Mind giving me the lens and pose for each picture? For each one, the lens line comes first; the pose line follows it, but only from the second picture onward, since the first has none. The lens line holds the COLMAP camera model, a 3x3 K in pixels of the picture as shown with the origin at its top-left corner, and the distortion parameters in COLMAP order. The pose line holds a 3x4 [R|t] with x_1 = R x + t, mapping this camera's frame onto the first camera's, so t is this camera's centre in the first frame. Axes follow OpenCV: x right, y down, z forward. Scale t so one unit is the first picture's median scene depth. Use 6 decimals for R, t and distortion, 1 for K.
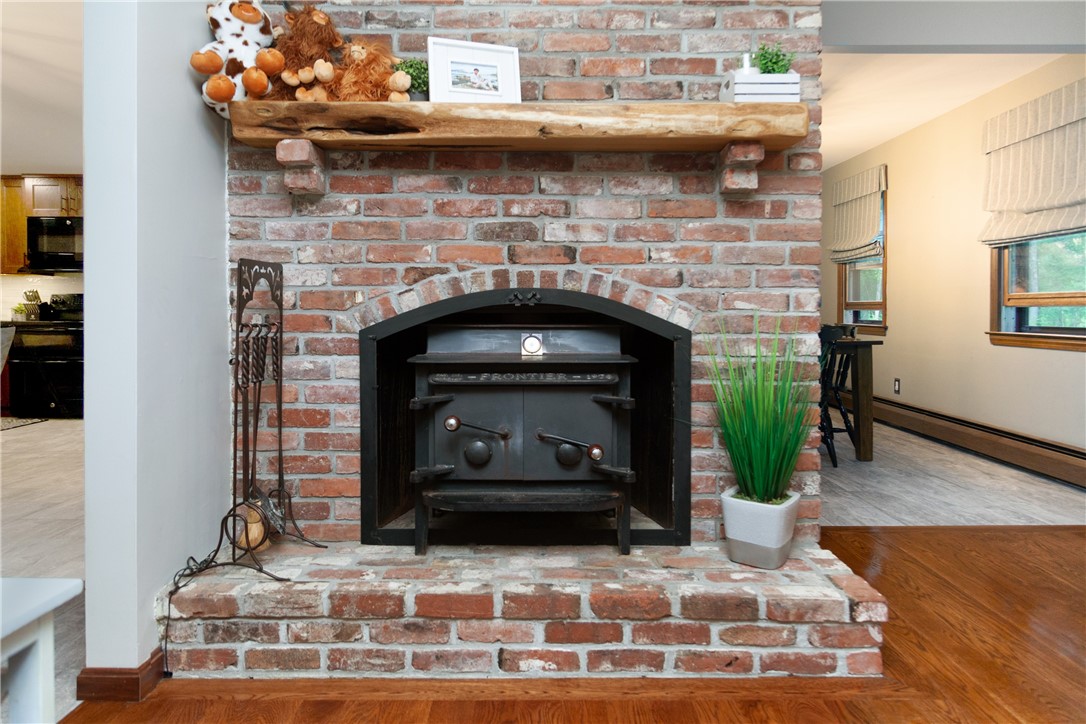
lens RADIAL K [[722.0, 0, 555.2], [0, 722.0, 302.2], [0, 0, 1]] dist [0.003807, 0.007008]
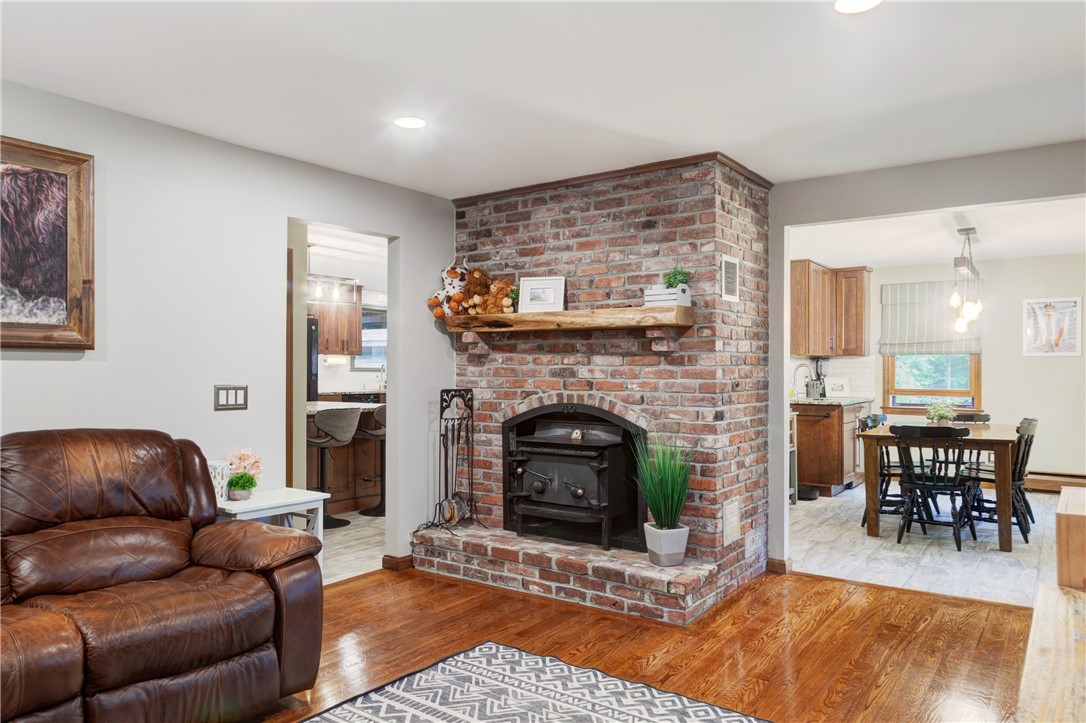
lens RADIAL K [[722.0, 0, 533.4], [0, 722.0, 351.8], [0, 0, 1]] dist [0.003807, 0.007008]
pose [[0.807580, -0.018952, -0.589454, 1.003455], [0.005343, 0.999678, -0.024821, -0.107925], [0.589734, 0.016896, 0.807421, -0.580278]]
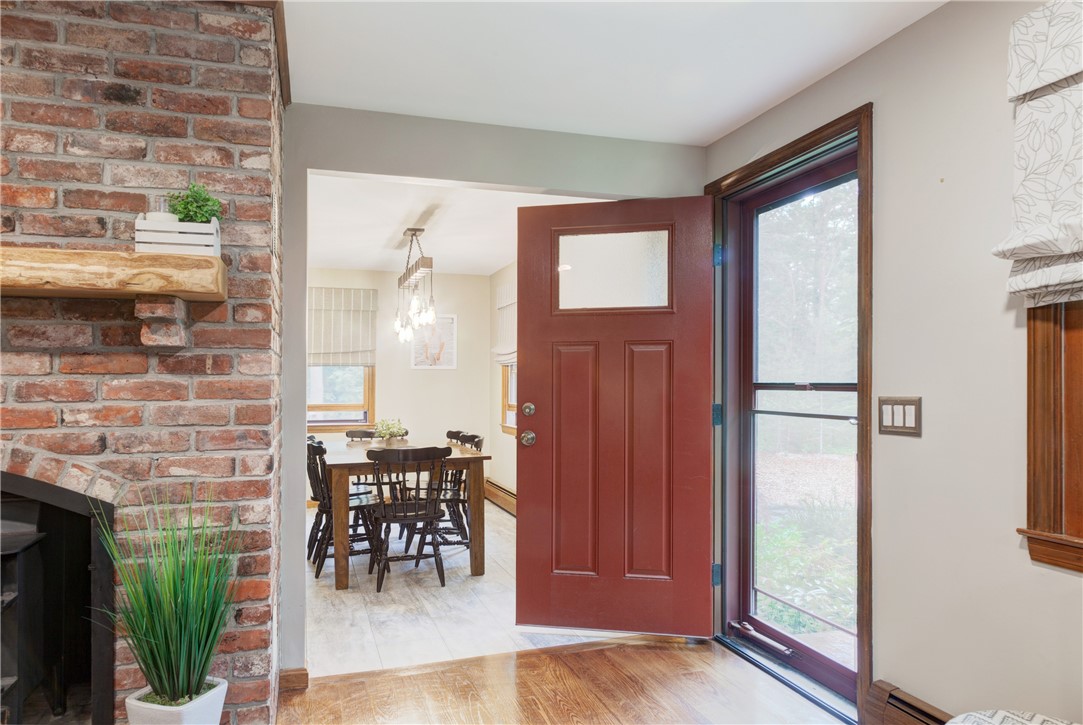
lens RADIAL K [[720.0, 0, 533.7], [0, 720.0, 371.9], [0, 0, 1]] dist [0.003807, 0.007008]
pose [[0.955213, -0.005884, 0.295861, 0.415562], [0.009240, 0.999908, -0.009947, -0.106407], [-0.295775, 0.012235, 0.955179, 0.014292]]
